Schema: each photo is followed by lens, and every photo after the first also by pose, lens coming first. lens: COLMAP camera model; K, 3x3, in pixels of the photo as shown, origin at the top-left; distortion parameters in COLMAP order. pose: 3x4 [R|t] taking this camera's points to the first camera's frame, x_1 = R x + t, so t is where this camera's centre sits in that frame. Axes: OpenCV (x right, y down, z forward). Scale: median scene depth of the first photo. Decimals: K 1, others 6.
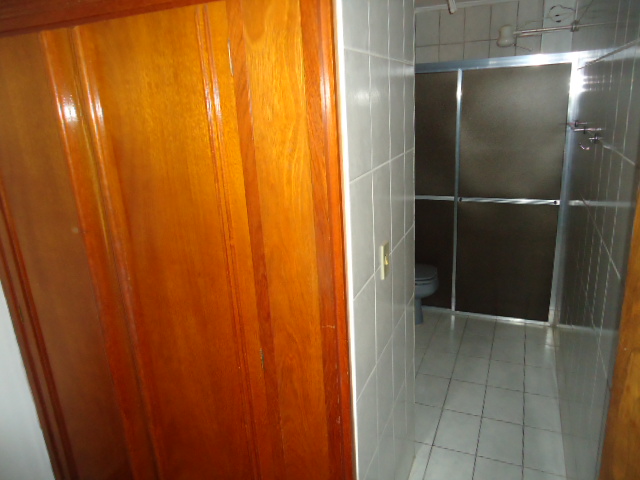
lens RADIAL K [[491.2, 0, 320.0], [0, 491.2, 240.0], [0, 0, 1]] dist [0.006020, 0.001980]
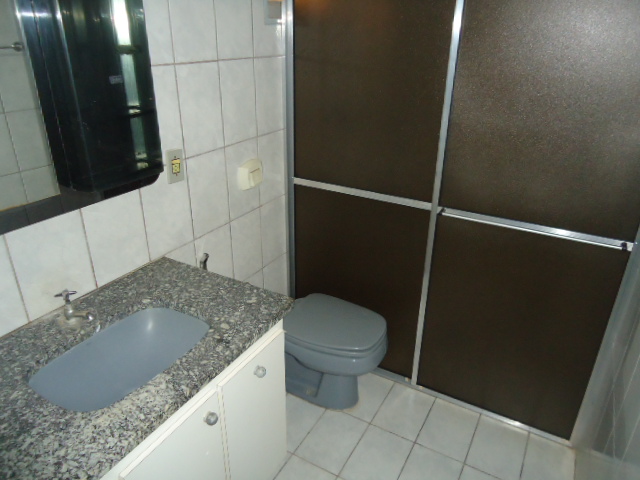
lens RADIAL K [[465.8, 0, 320.0], [0, 465.8, 240.0], [0, 0, 1]] dist [-0.004907, 0.002905]
pose [[0.997394, 0.063366, 0.034503, 0.128704], [-0.067128, 0.990277, 0.121841, -0.105032], [-0.026447, -0.123839, 0.991950, 0.464886]]
